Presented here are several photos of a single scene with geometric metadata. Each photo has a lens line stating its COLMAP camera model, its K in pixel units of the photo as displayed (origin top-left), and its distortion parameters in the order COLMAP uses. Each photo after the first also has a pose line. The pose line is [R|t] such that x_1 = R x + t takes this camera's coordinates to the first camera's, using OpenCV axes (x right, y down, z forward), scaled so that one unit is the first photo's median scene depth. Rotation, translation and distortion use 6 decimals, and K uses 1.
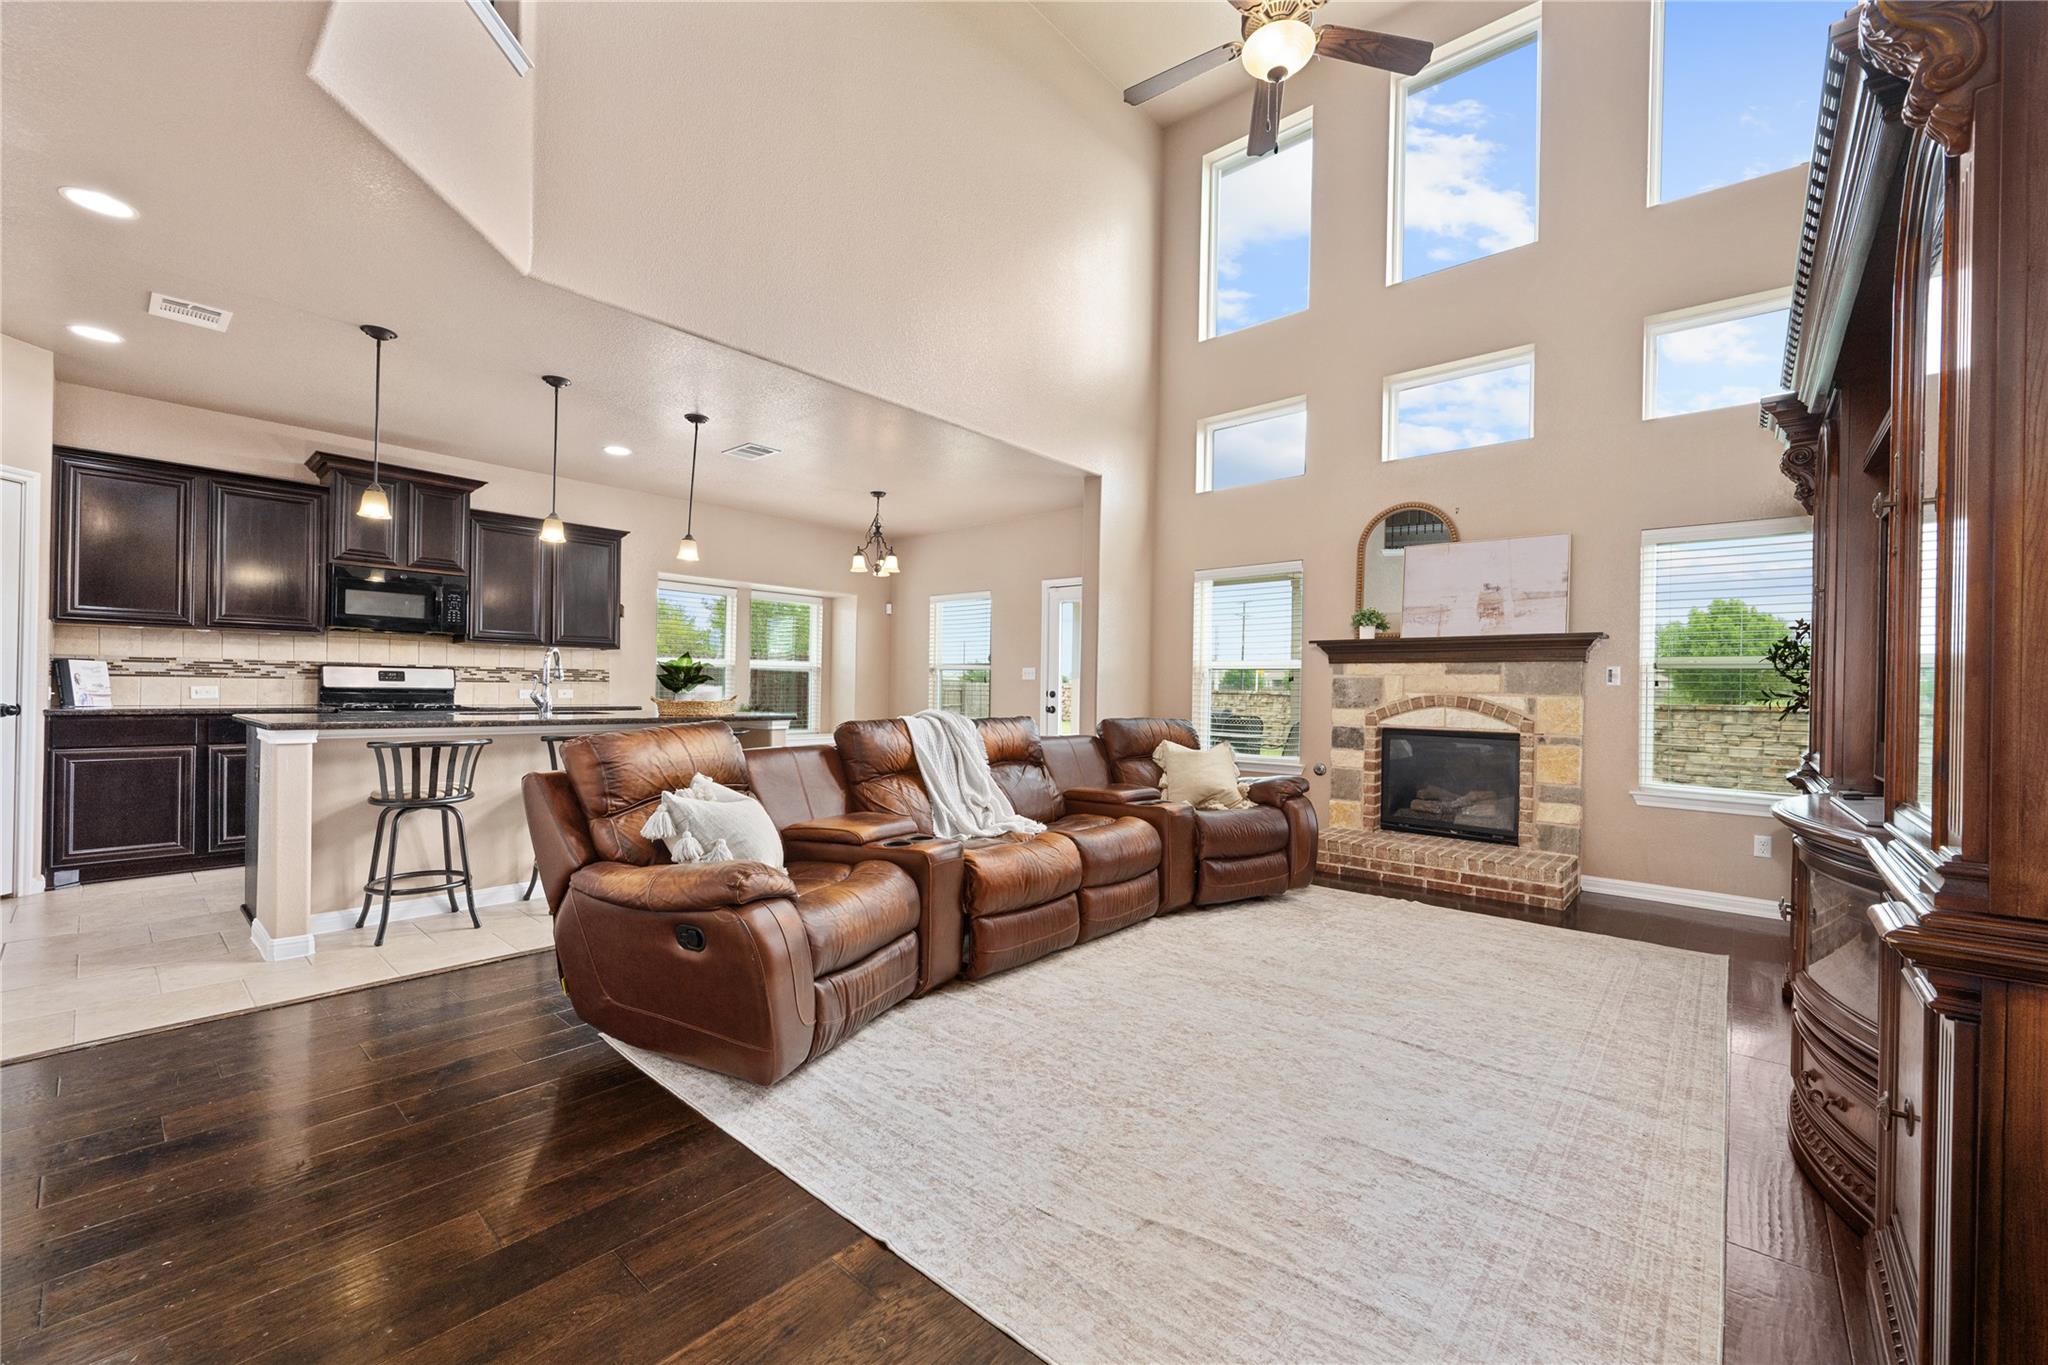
lens RADIAL K [[821.1, 0, 1018.4], [0, 821.1, 688.6], [0, 0, 1]] dist [0.000044, 0.000066]
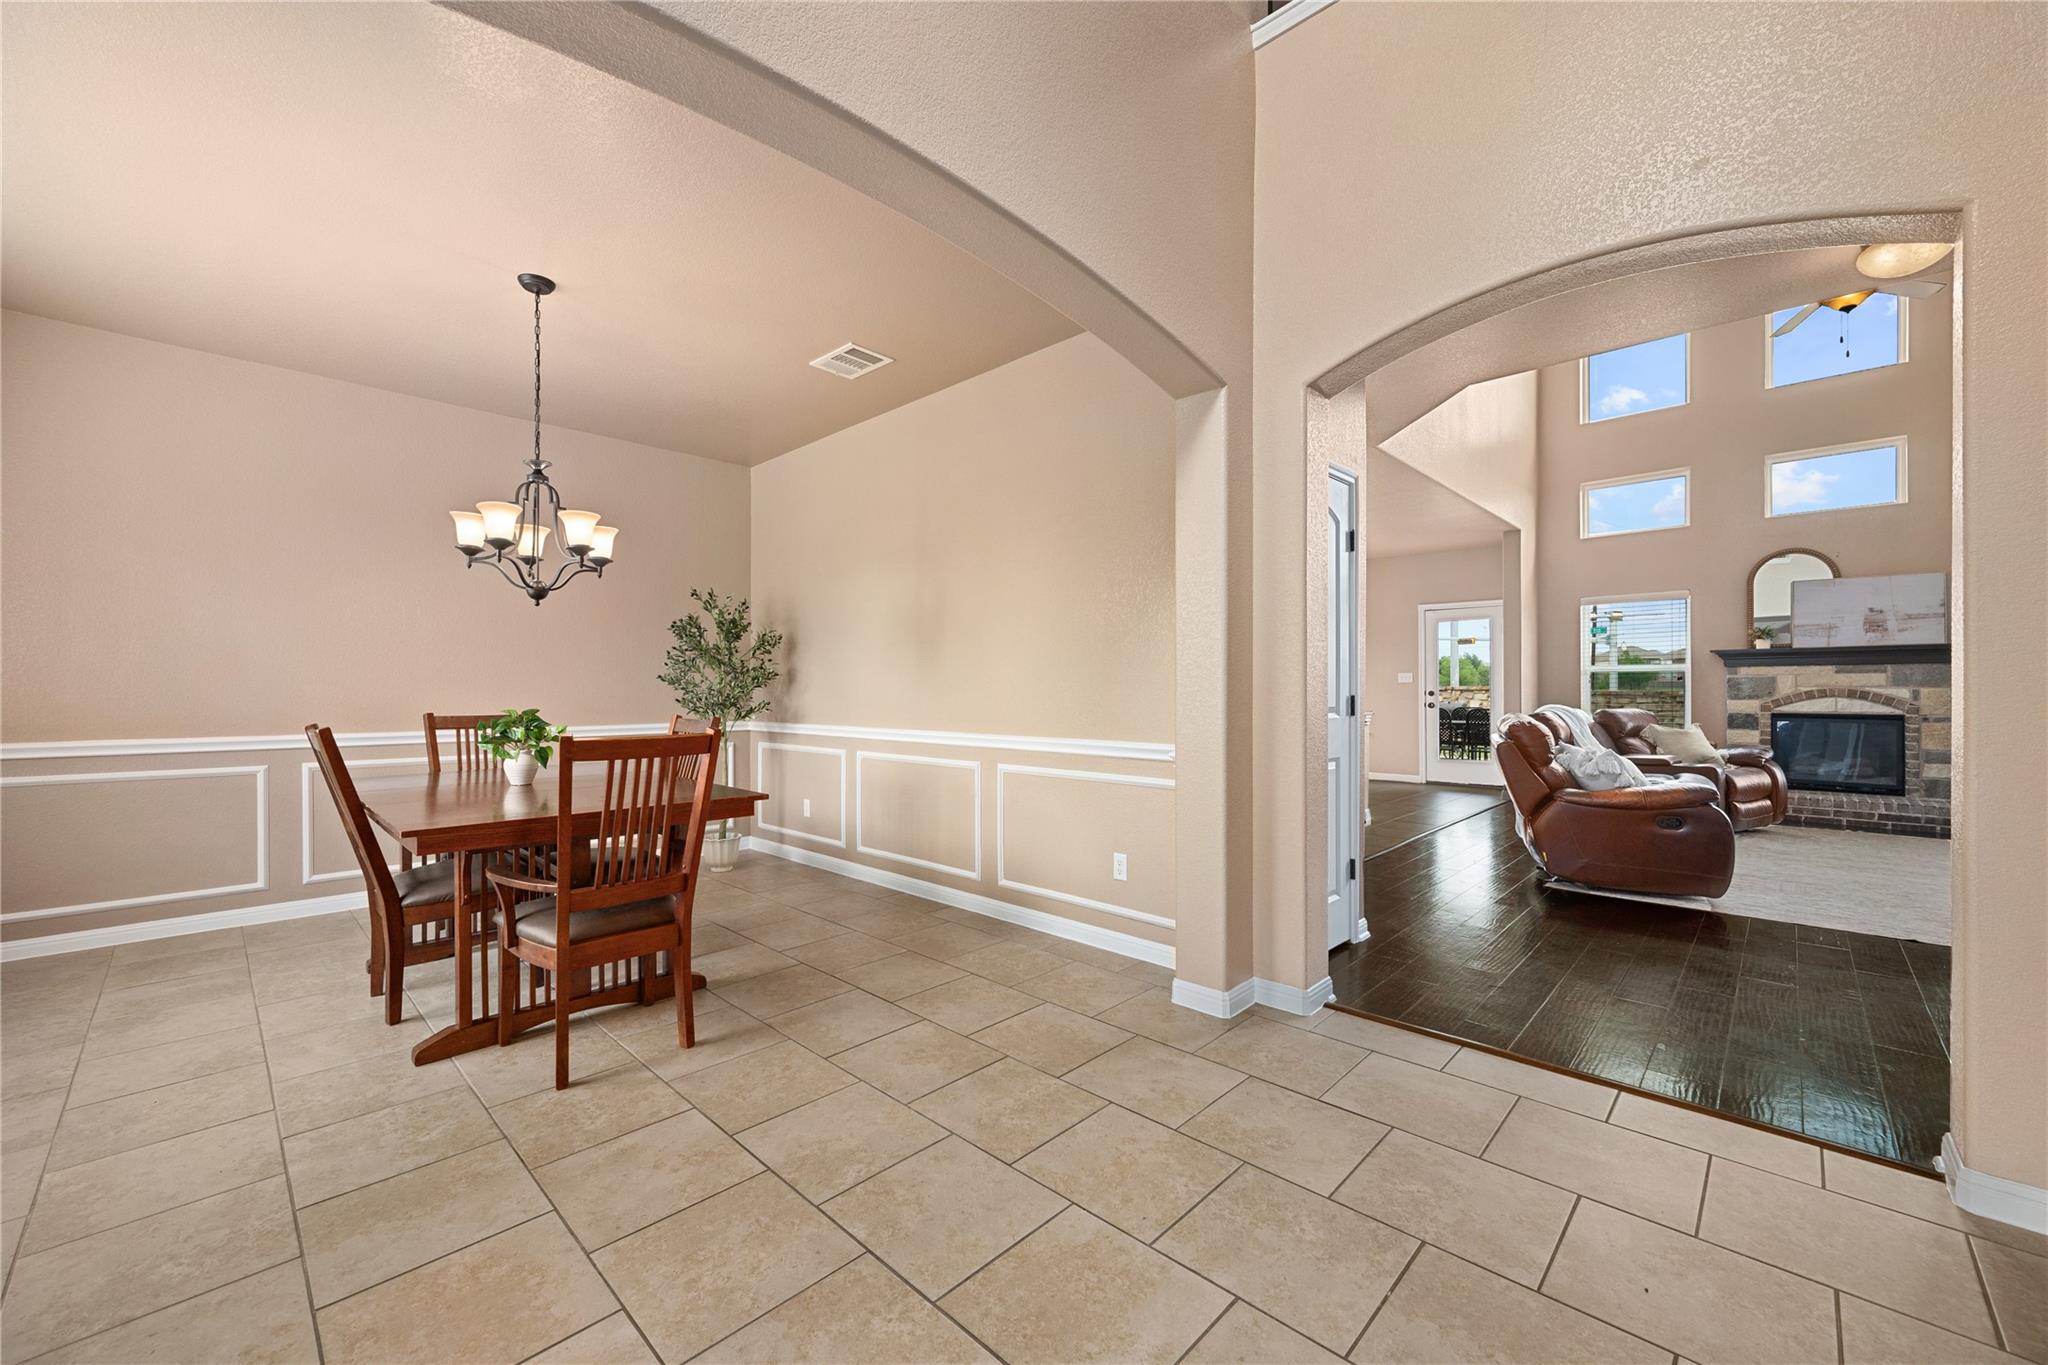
lens RADIAL K [[799.0, 0, 1020.2], [0, 799.0, 688.6], [0, 0, 1]] dist [-0.001475, -0.000153]
pose [[0.998880, -0.018839, -0.043405, -0.822839], [0.018812, 0.999823, -0.001043, -0.017094], [0.043417, 0.000225, 0.999057, -0.416748]]
